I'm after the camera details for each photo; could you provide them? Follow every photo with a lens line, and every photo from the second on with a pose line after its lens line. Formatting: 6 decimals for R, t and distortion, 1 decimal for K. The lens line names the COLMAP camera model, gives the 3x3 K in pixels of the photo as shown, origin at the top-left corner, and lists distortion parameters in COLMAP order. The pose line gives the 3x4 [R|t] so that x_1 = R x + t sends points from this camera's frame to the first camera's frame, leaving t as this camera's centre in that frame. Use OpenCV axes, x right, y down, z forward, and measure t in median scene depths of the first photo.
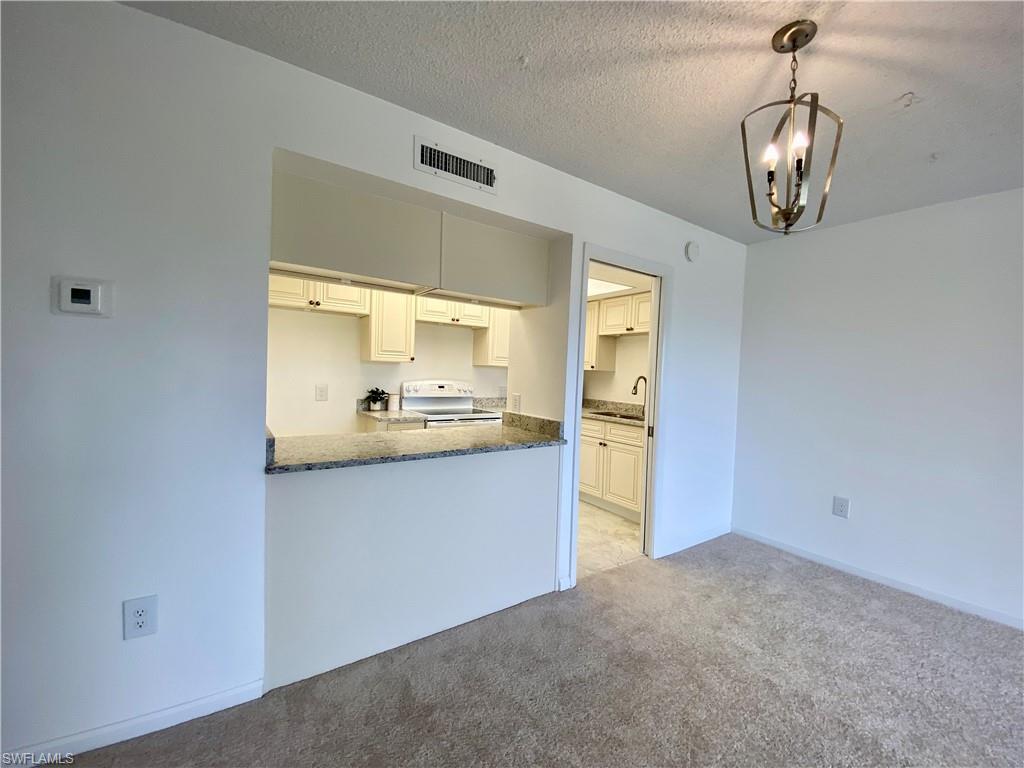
lens RADIAL K [[416.0, 0, 515.8], [0, 416.0, 382.6], [0, 0, 1]] dist [0.007342, -0.012951]
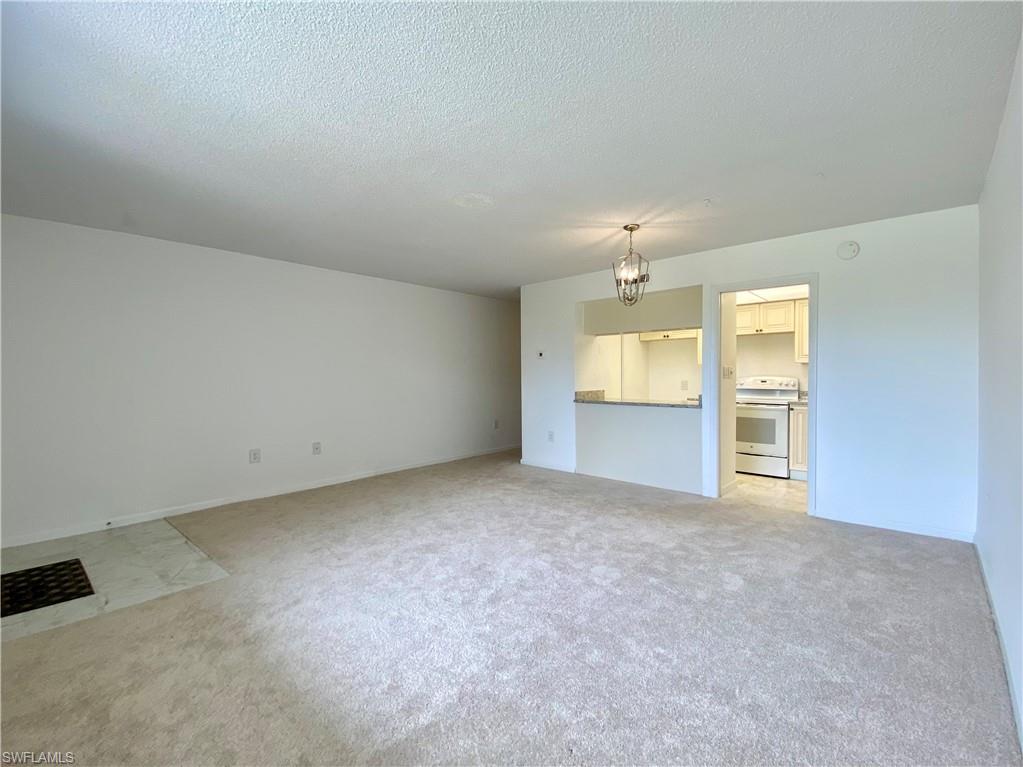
lens RADIAL K [[444.3, 0, 508.6], [0, 444.3, 380.3], [0, 0, 1]] dist [0.000918, -0.000253]
pose [[0.213913, -0.026241, -0.976500, 1.122327], [-0.015632, 0.999419, -0.030281, 0.067219], [0.976728, 0.021742, 0.213379, -0.102630]]
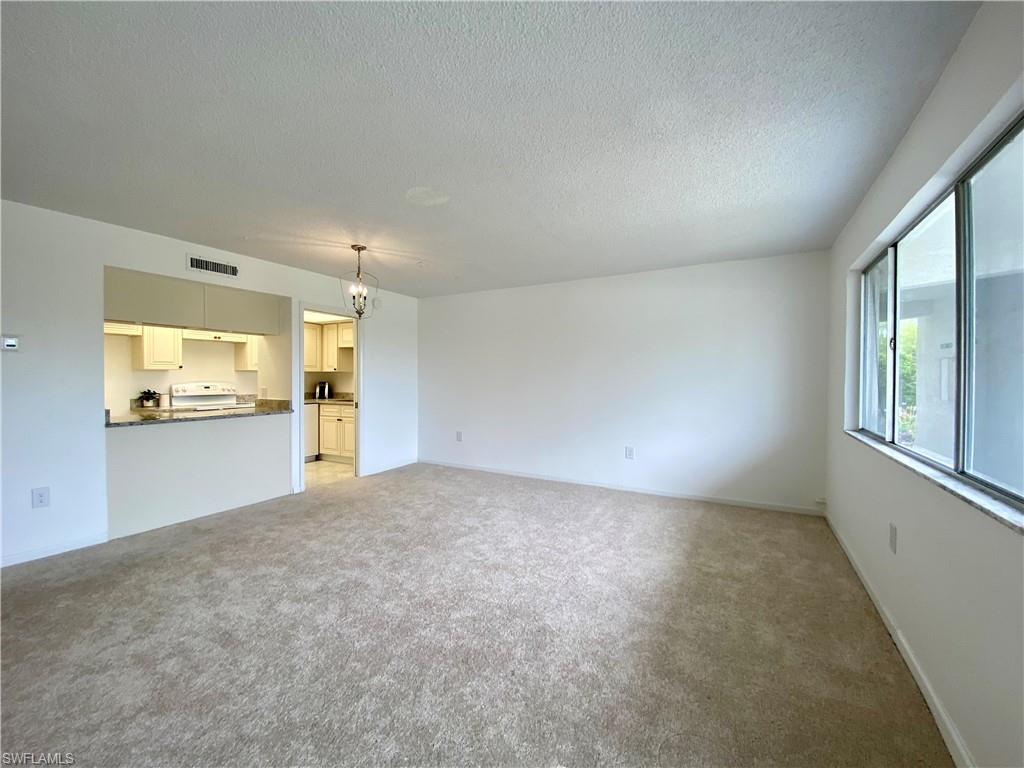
lens RADIAL K [[416.0, 0, 513.5], [0, 416.0, 382.6], [0, 0, 1]] dist [0.007342, -0.012951]
pose [[0.893365, -0.042079, 0.447357, 0.112483], [0.043662, 0.999023, 0.006778, 0.031692], [-0.447205, 0.013477, 0.894330, -0.693219]]
